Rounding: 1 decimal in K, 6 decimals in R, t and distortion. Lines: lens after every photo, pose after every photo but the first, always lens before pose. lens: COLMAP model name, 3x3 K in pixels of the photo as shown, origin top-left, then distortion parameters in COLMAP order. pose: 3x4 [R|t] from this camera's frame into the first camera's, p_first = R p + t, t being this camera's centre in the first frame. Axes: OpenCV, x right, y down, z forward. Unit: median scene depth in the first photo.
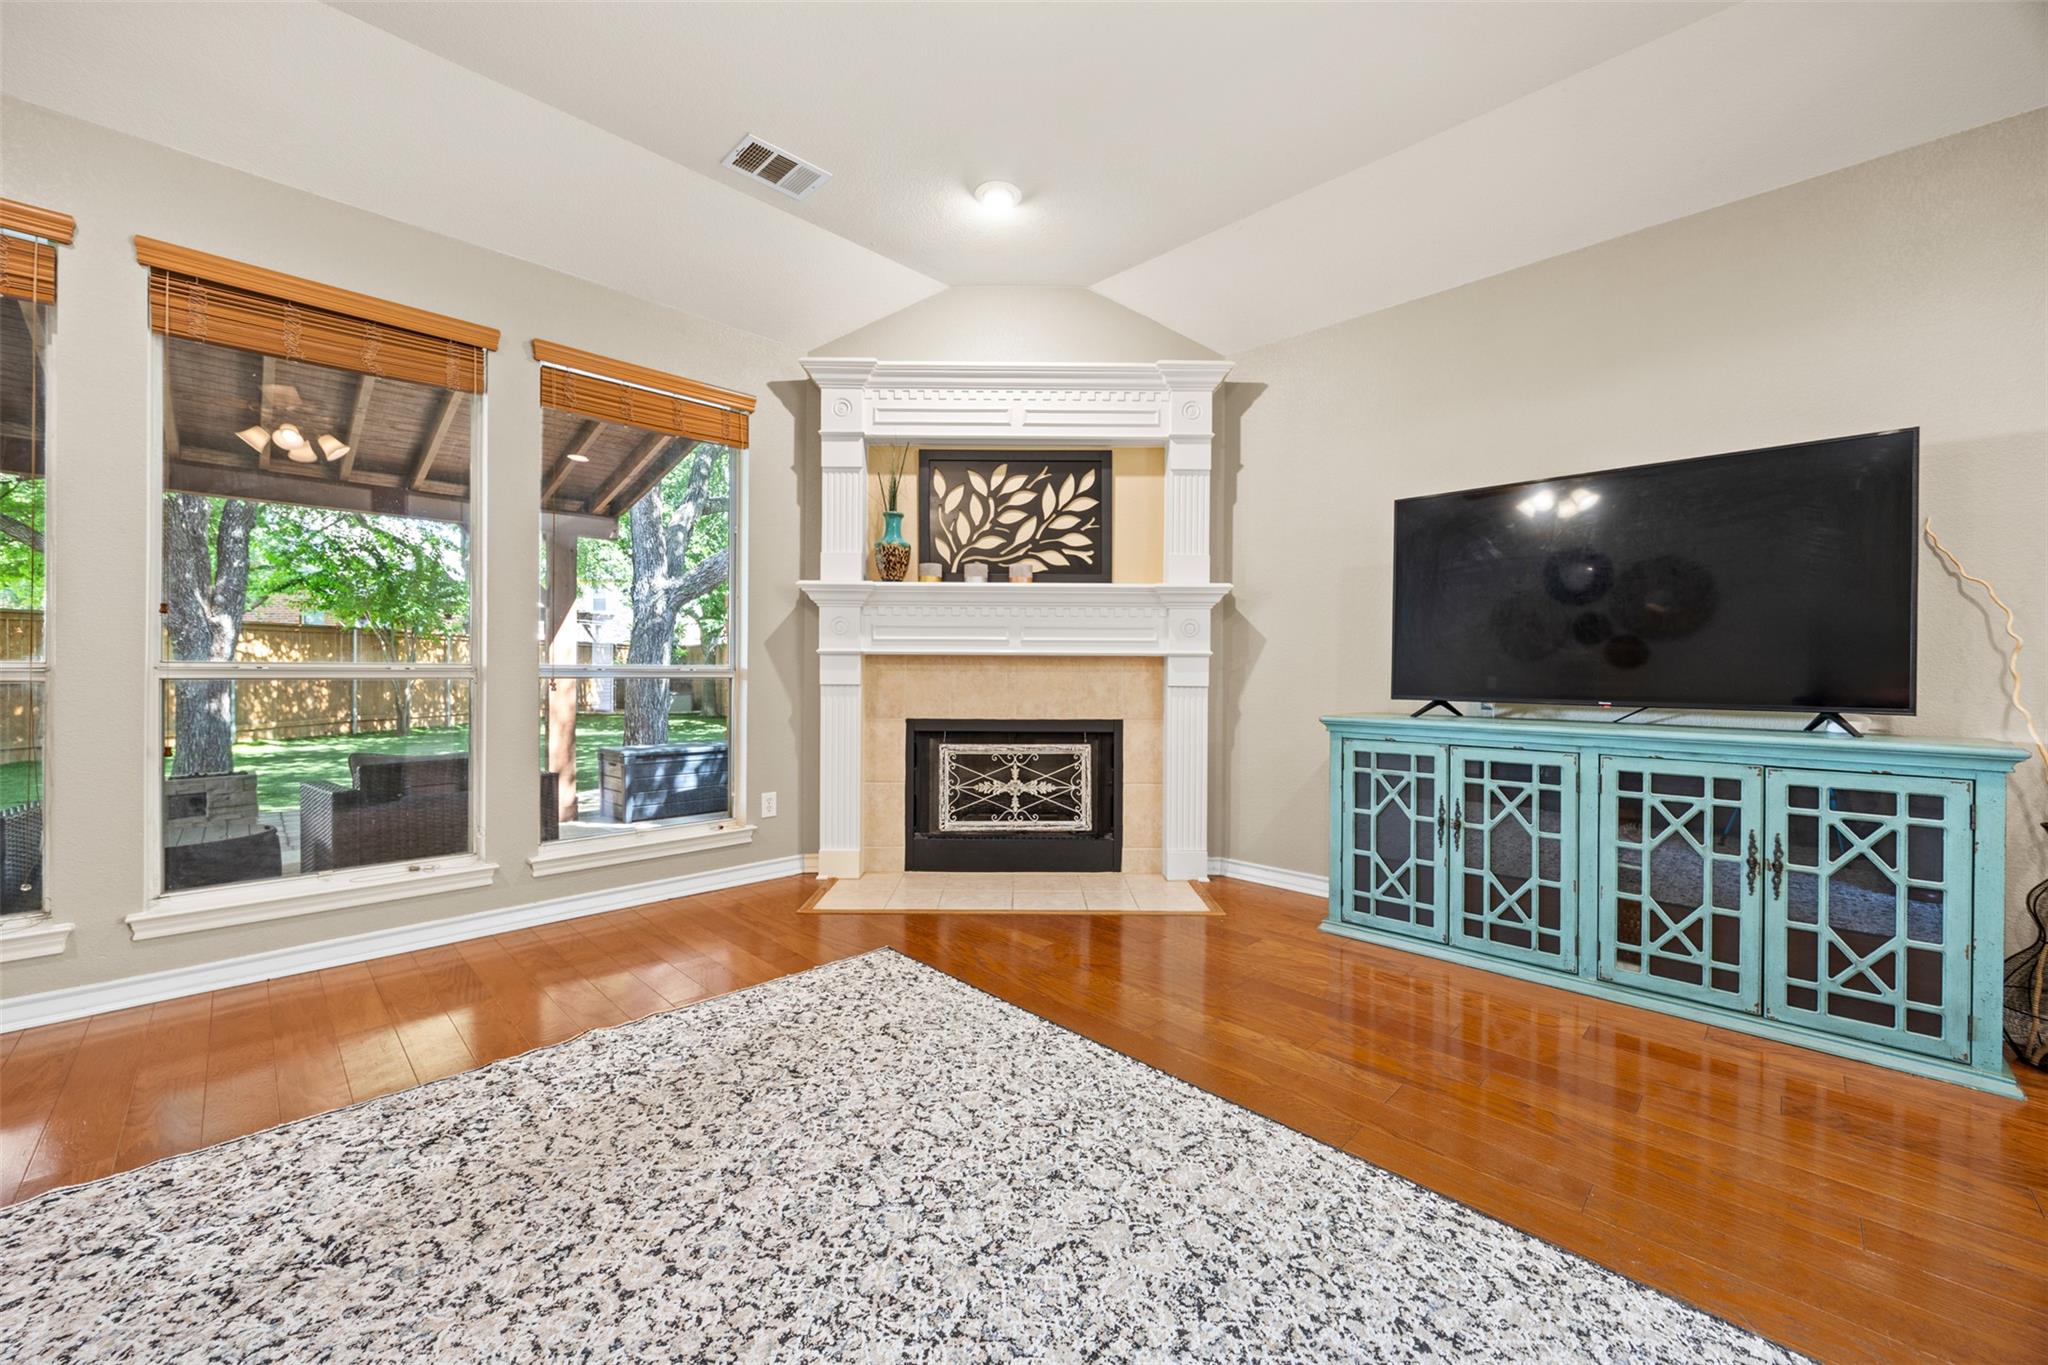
lens RADIAL K [[785.5, 0, 1022.8], [0, 785.5, 673.2], [0, 0, 1]] dist [-0.004539, -0.000162]
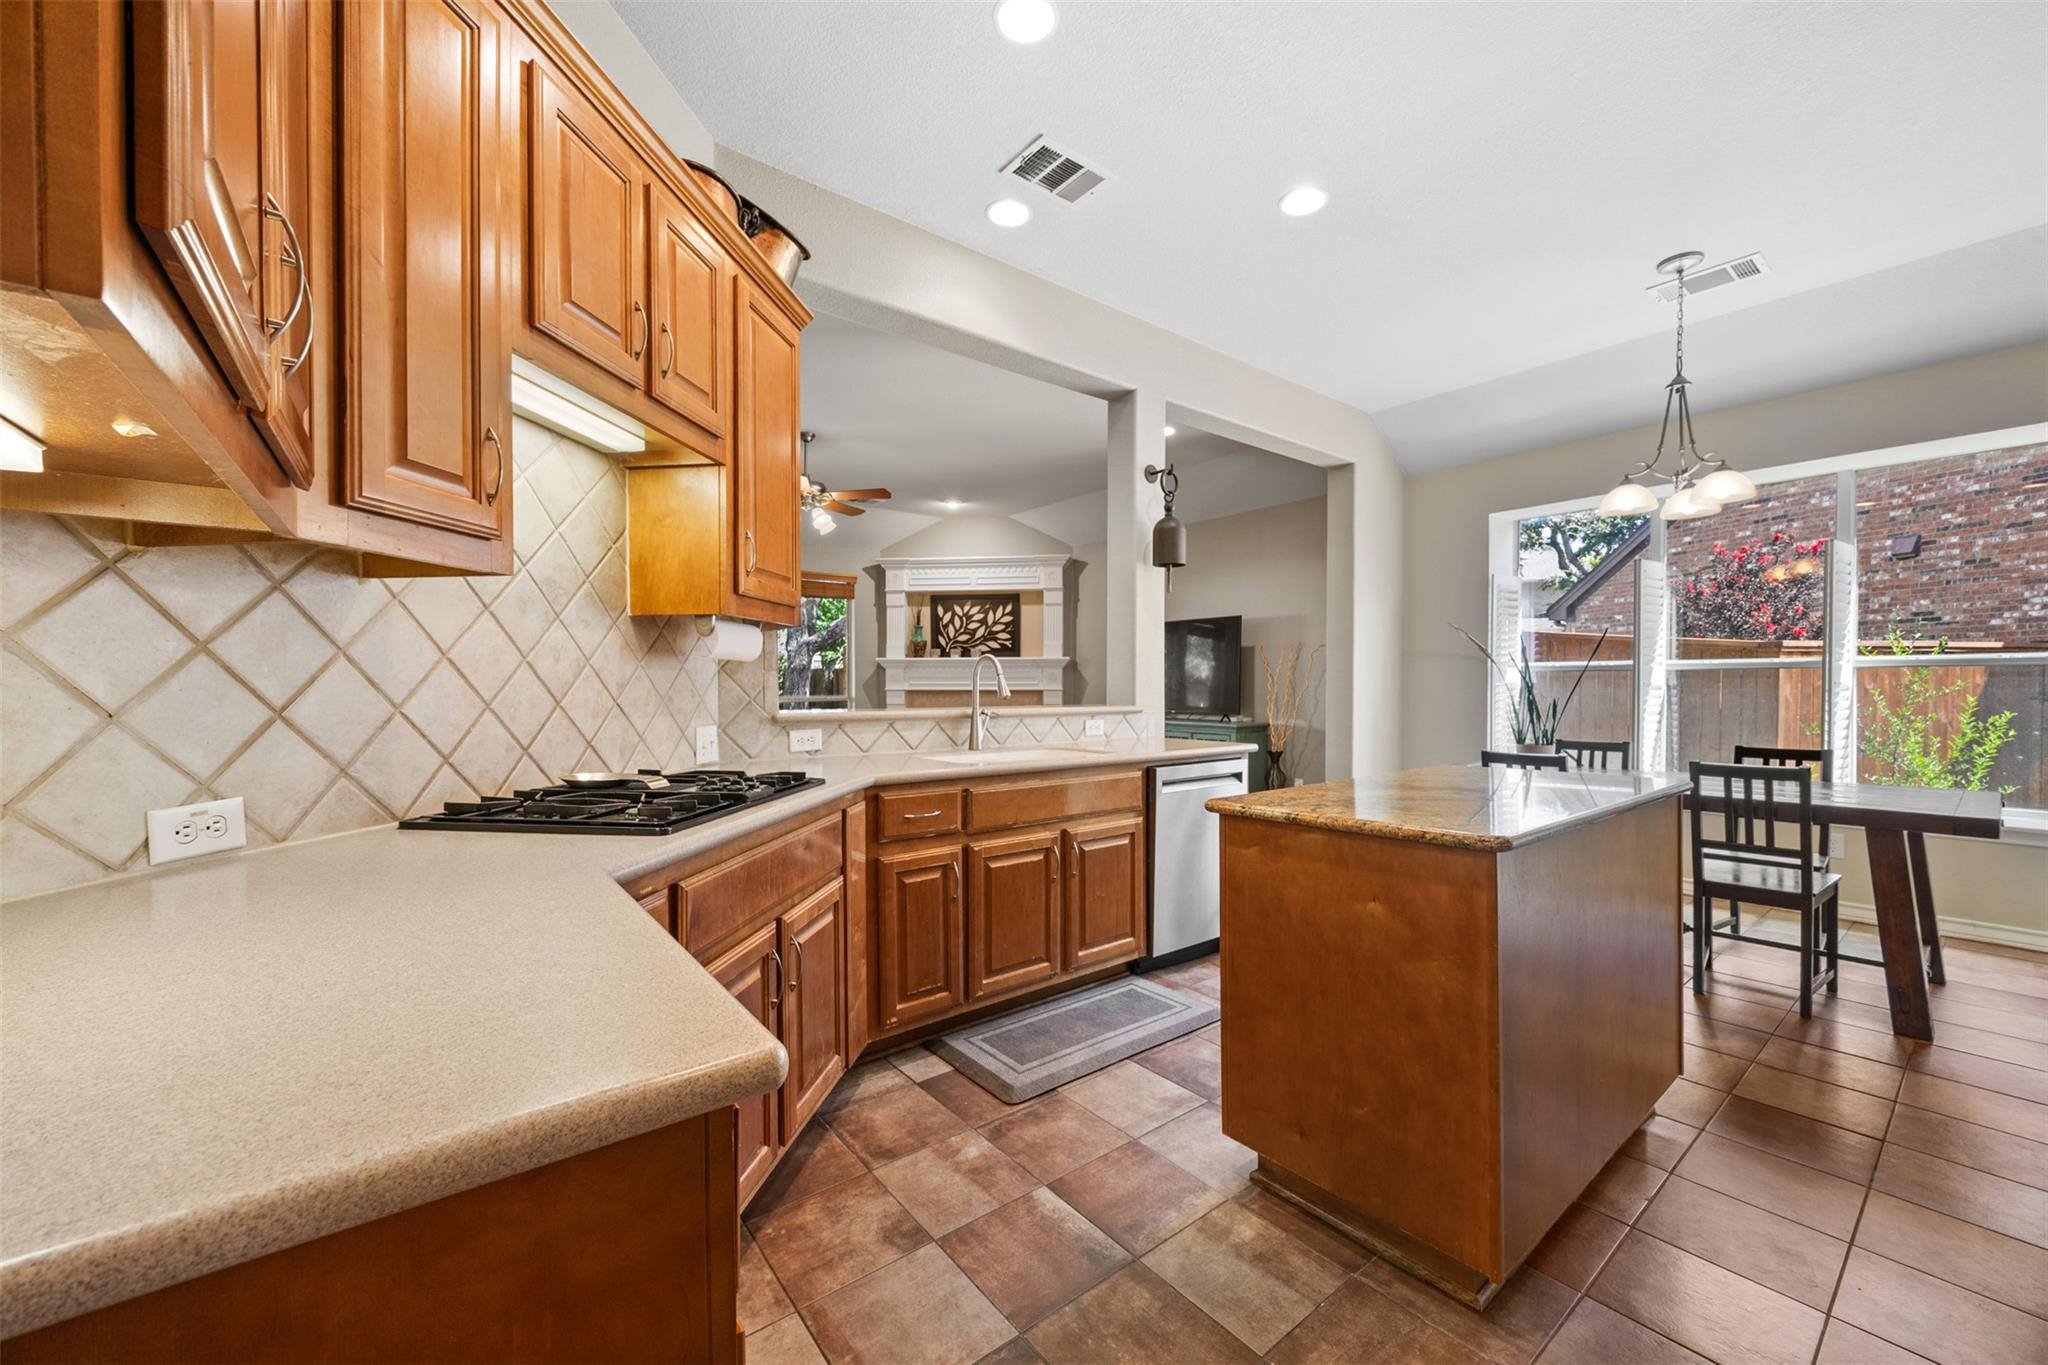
lens RADIAL K [[785.5, 0, 1032.1], [0, 785.5, 699.5], [0, 0, 1]] dist [-0.004539, -0.000162]
pose [[0.992209, -0.004560, -0.124501, 0.417362], [0.006336, 0.999884, 0.013876, -0.027527], [0.124424, -0.014557, 0.992122, -1.123992]]
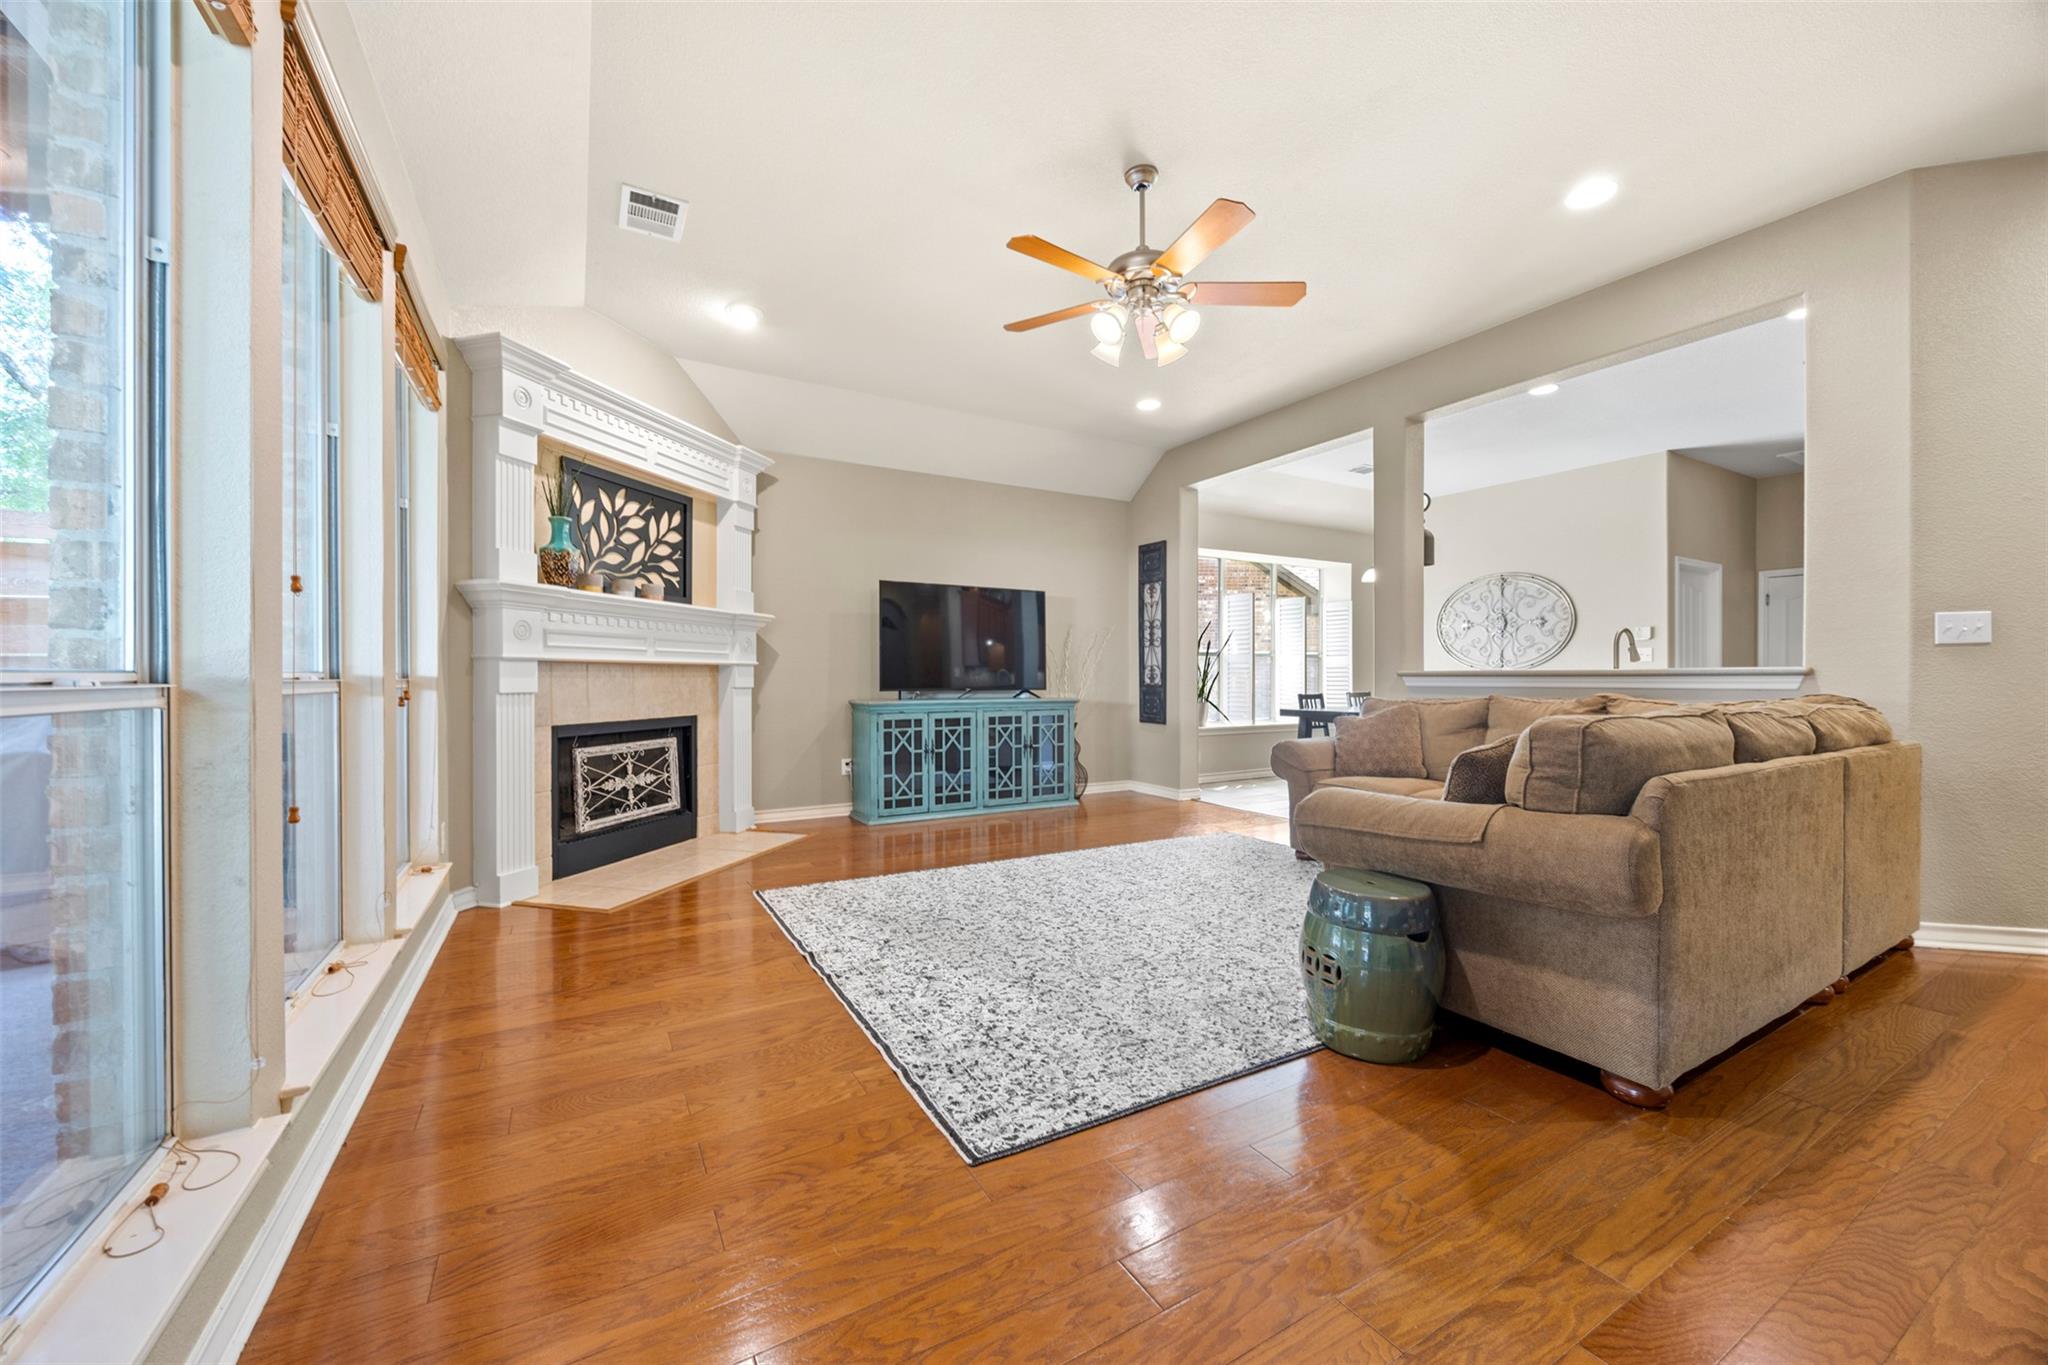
lens RADIAL K [[785.5, 0, 1030.5], [0, 785.5, 673.9], [0, 0, 1]] dist [-0.004539, -0.000162]
pose [[0.257839, -0.003020, 0.966183, -0.963655], [0.004905, 0.999986, 0.001816, -0.006304], [-0.966175, 0.004271, 0.257850, 0.168755]]
